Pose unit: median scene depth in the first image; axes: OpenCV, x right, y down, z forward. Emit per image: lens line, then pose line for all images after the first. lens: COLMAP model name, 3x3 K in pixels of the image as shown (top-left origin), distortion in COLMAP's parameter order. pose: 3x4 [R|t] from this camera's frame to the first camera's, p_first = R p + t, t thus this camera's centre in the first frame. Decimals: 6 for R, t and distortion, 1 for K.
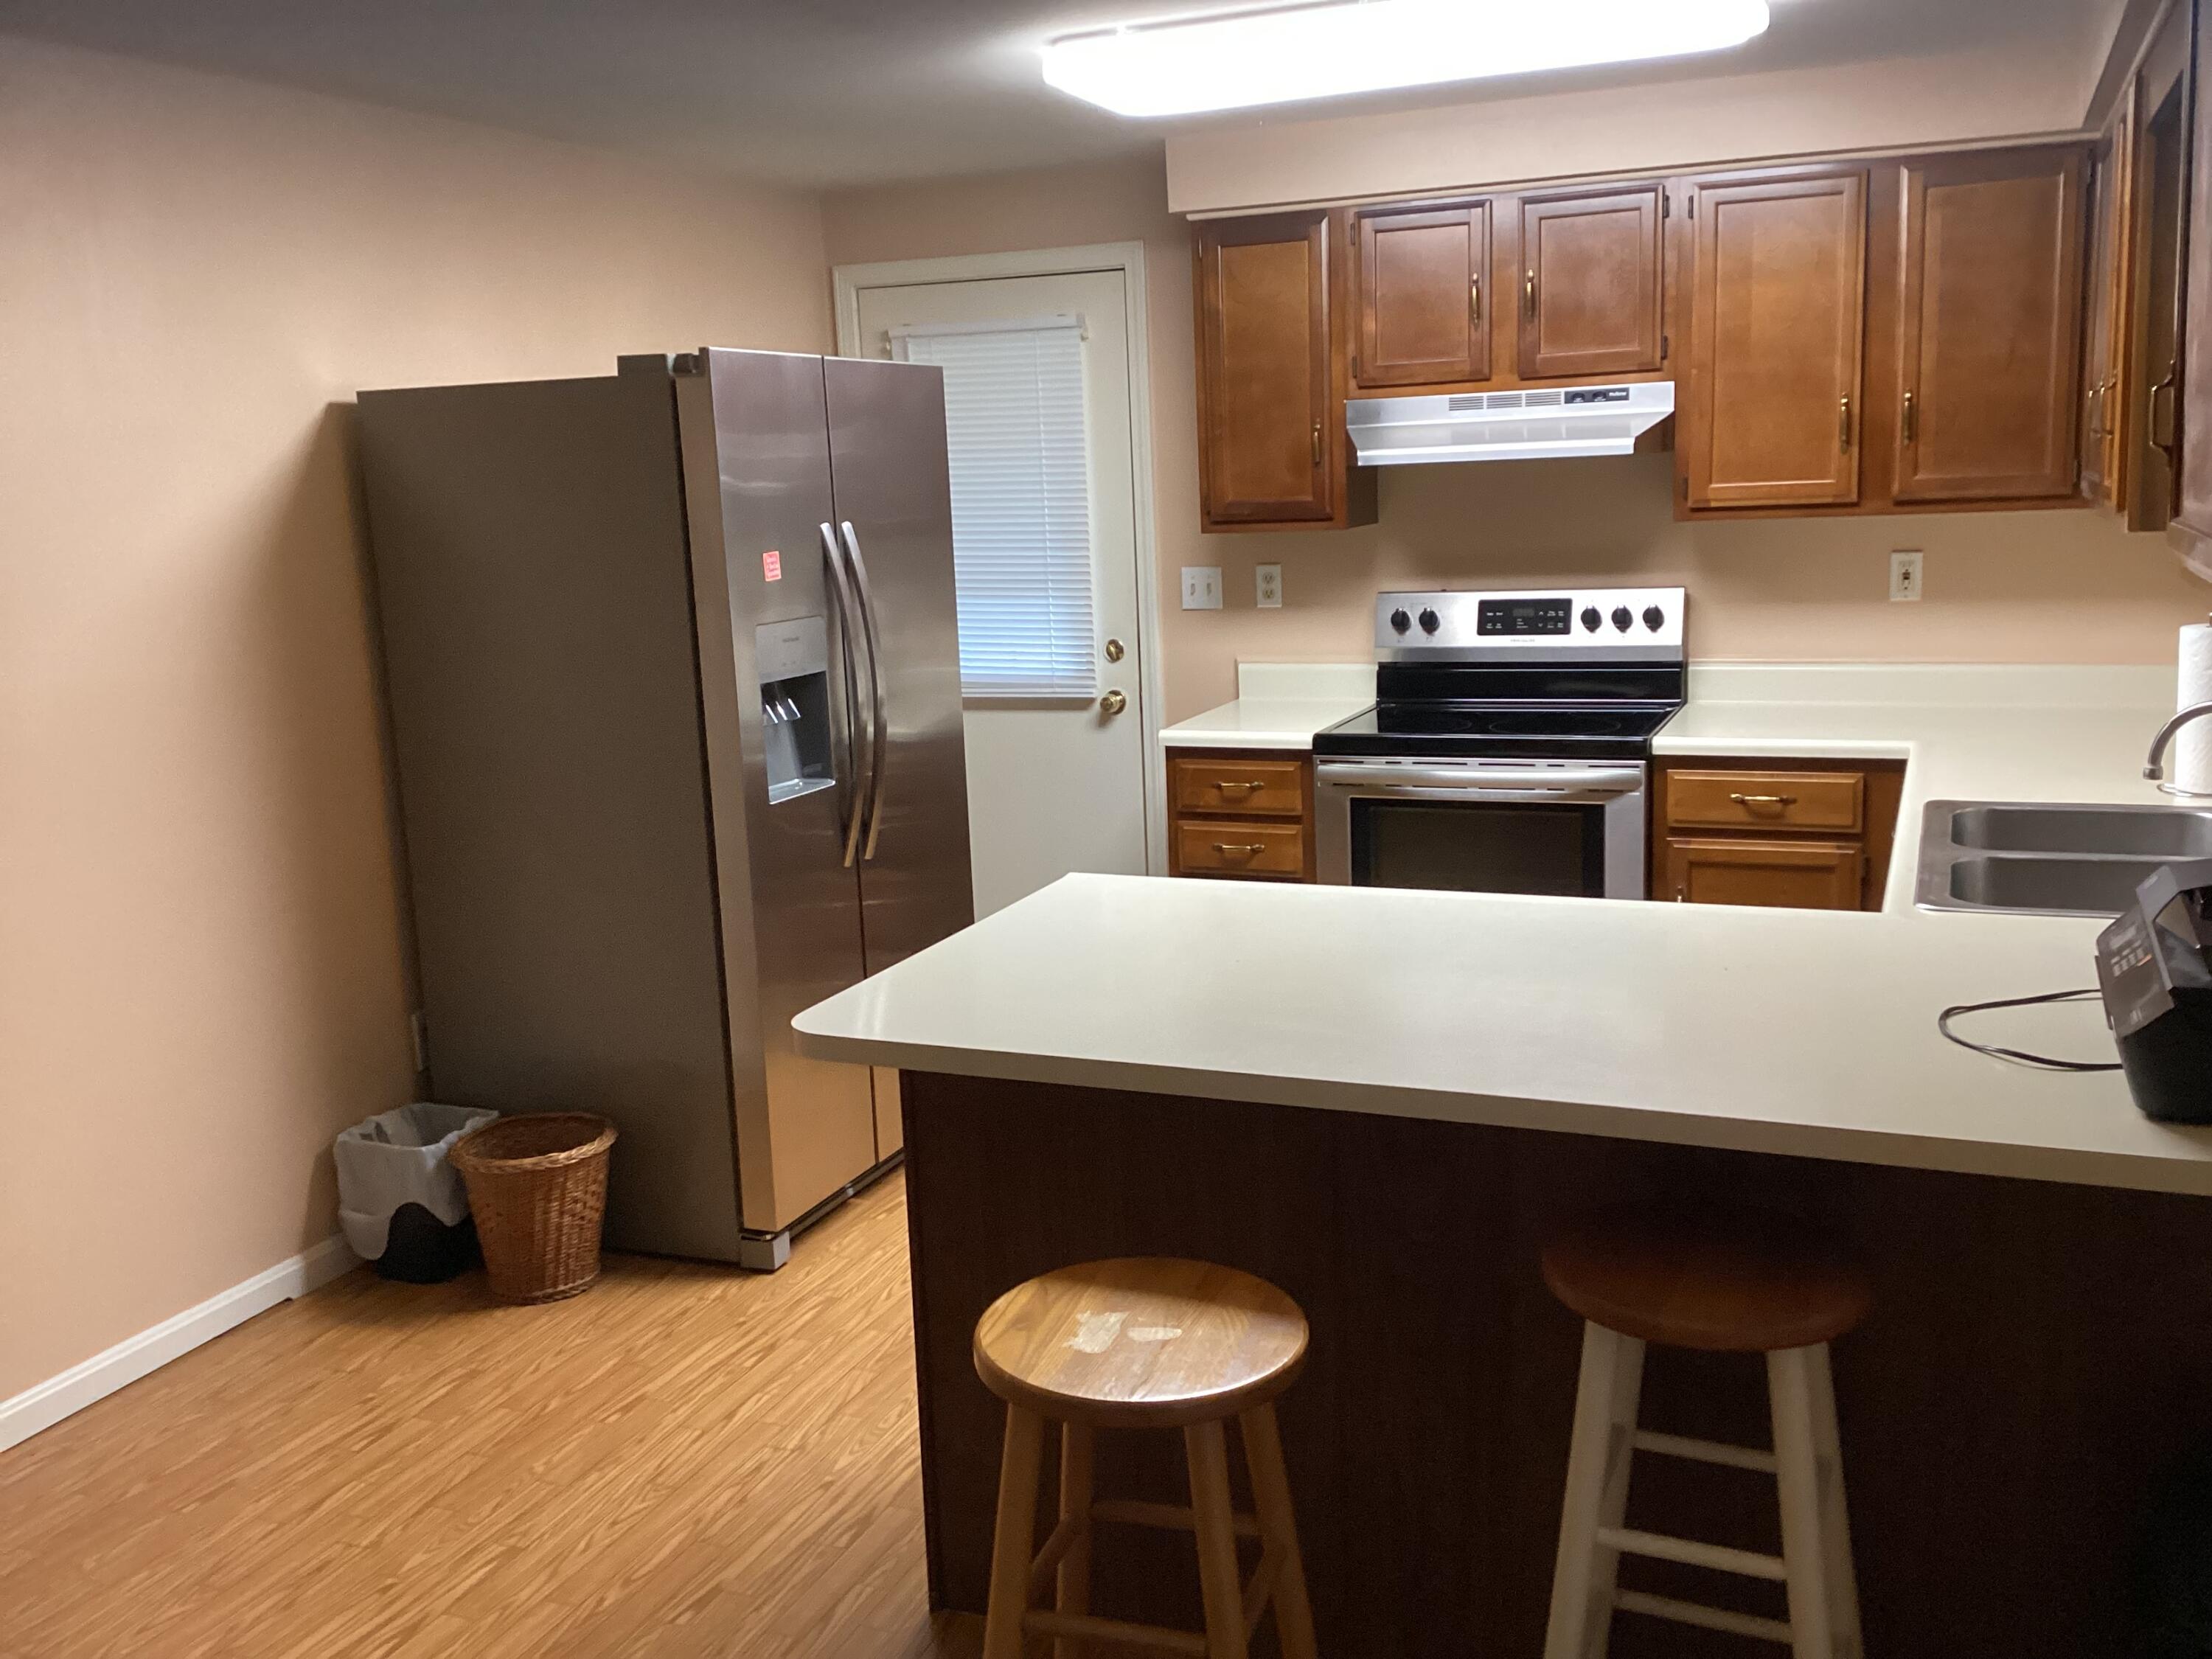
lens RADIAL K [[1941.4, 0, 1106.0], [0, 1941.4, 829.5], [0, 0, 1]] dist [0.078523, -0.128121]
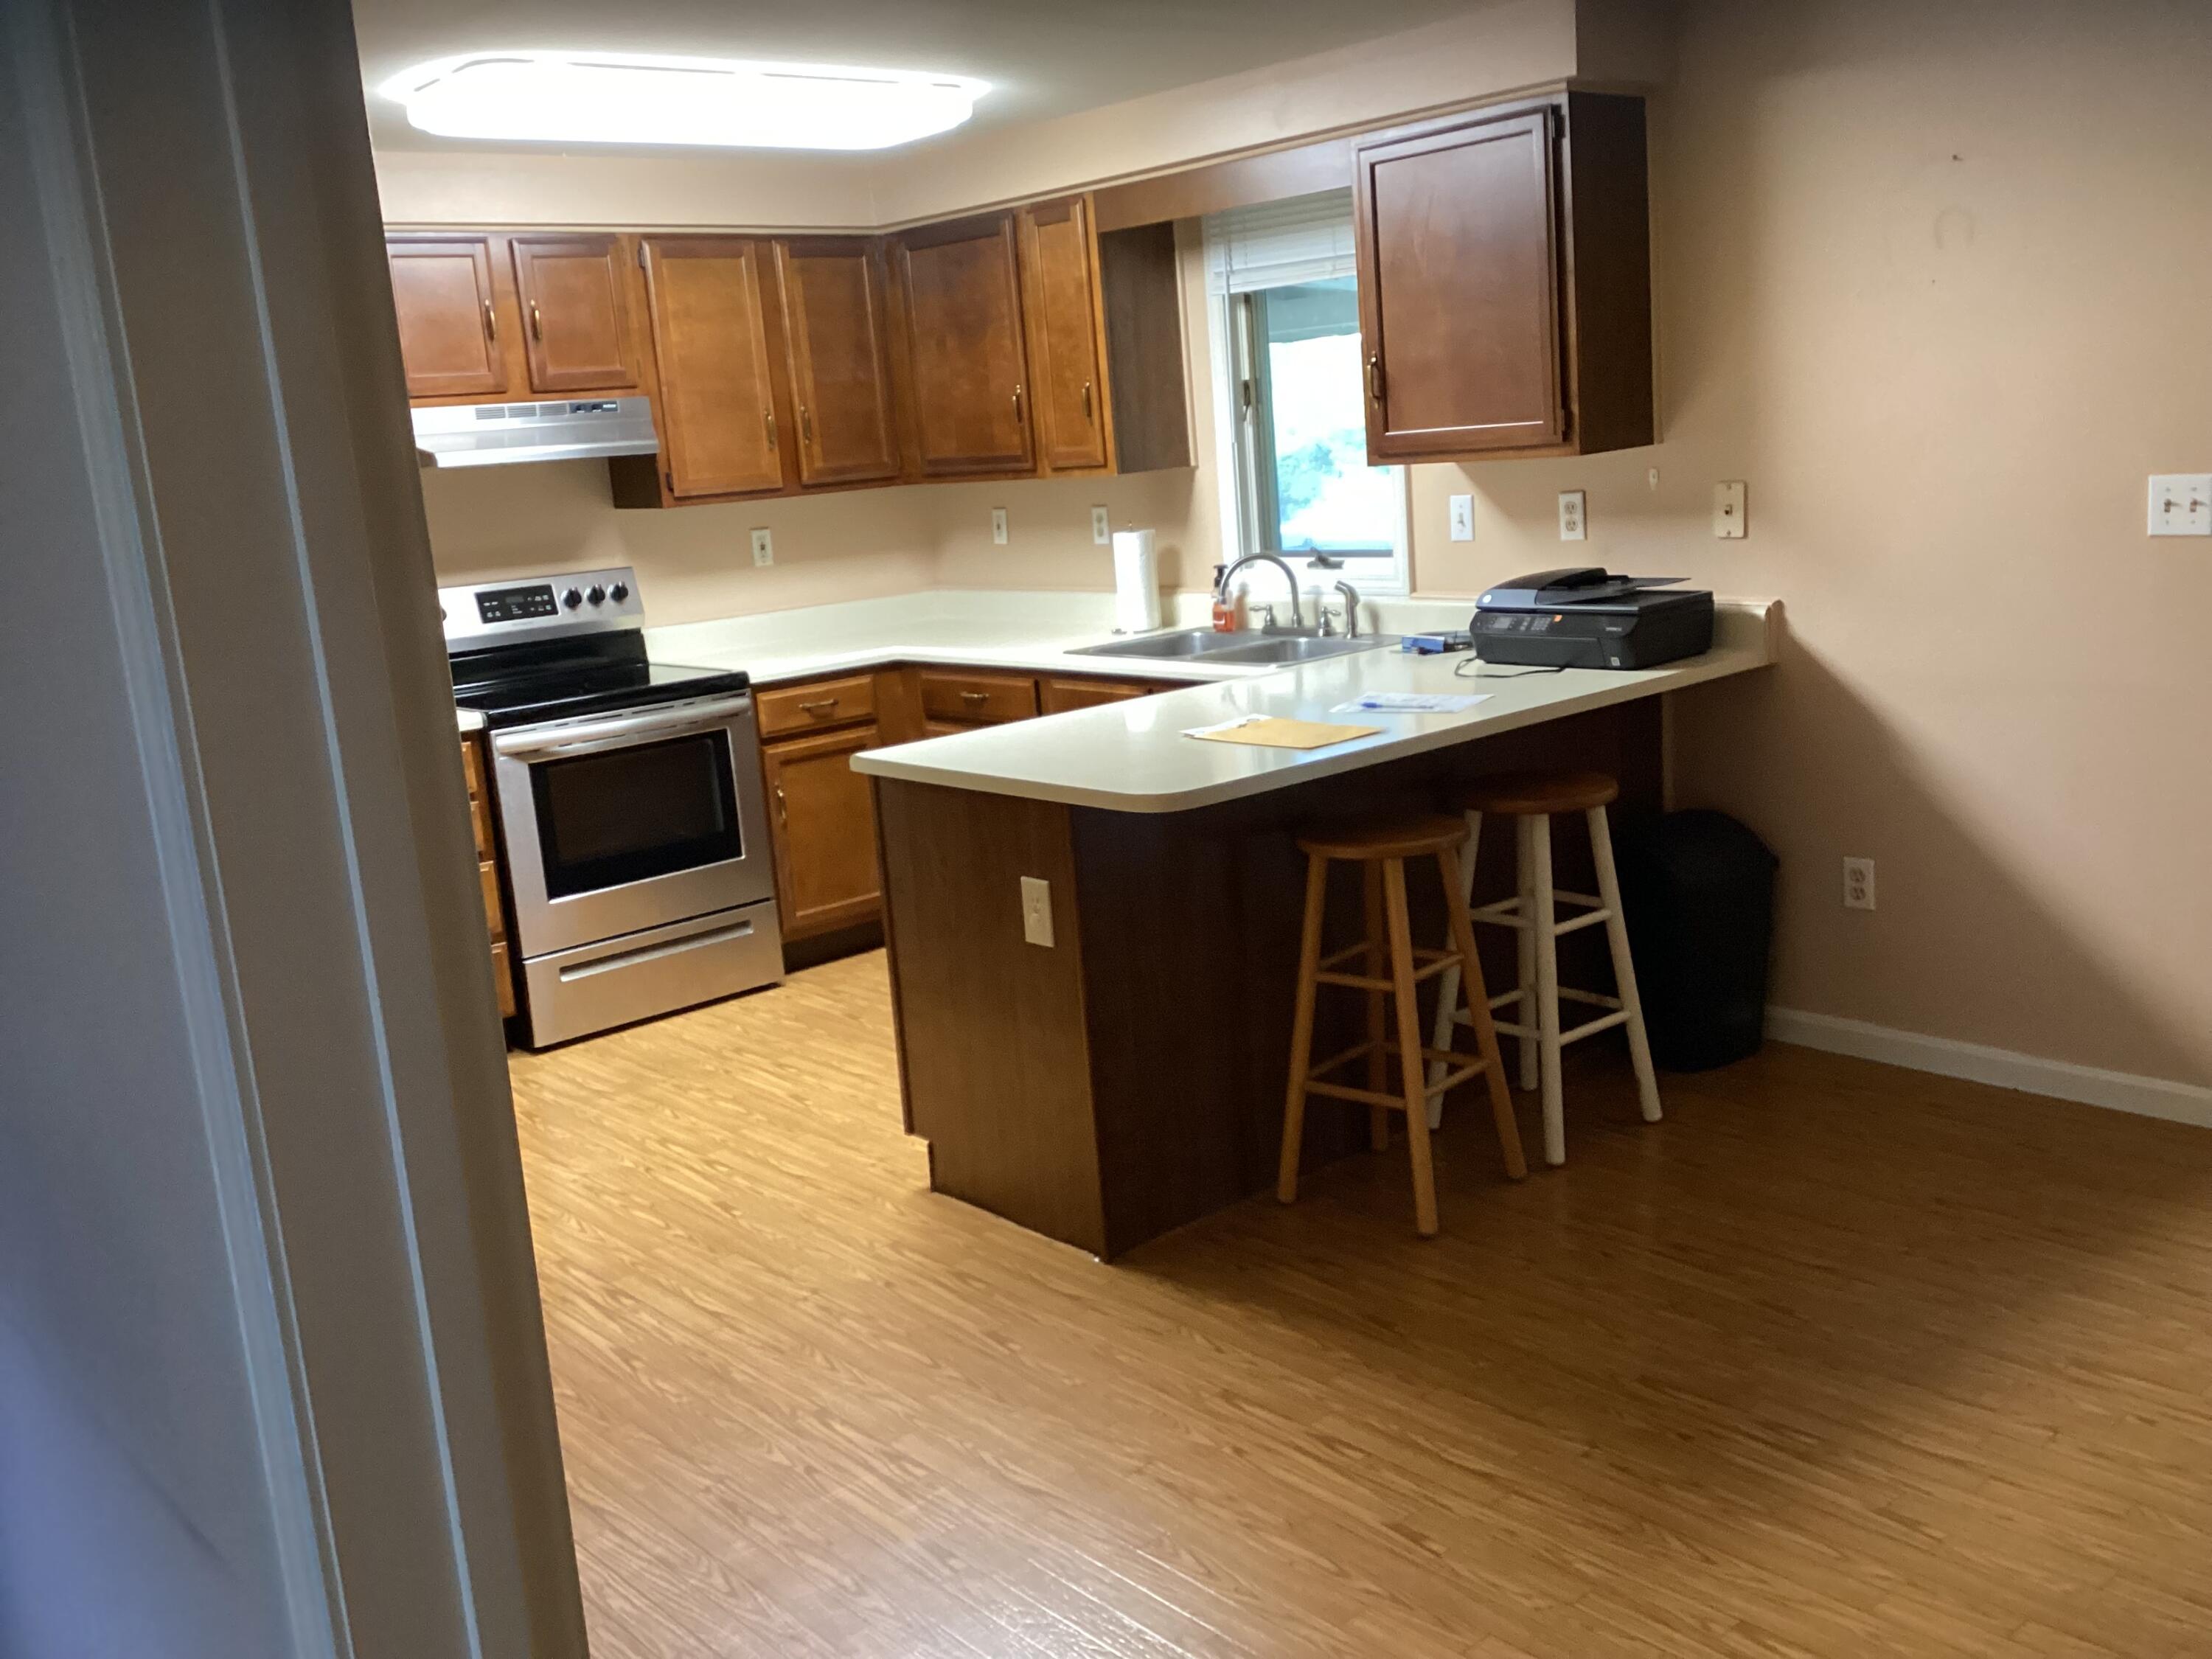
lens RADIAL K [[2000.0, 0, 1106.0], [0, 2000.0, 829.5], [0, 0, 1]] dist [0.093815, -0.354675]
pose [[0.434357, -0.168333, 0.884872, -0.744544], [0.222918, 0.971912, 0.075467, 0.007078], [-0.872721, 0.164474, 0.459681, 0.199446]]
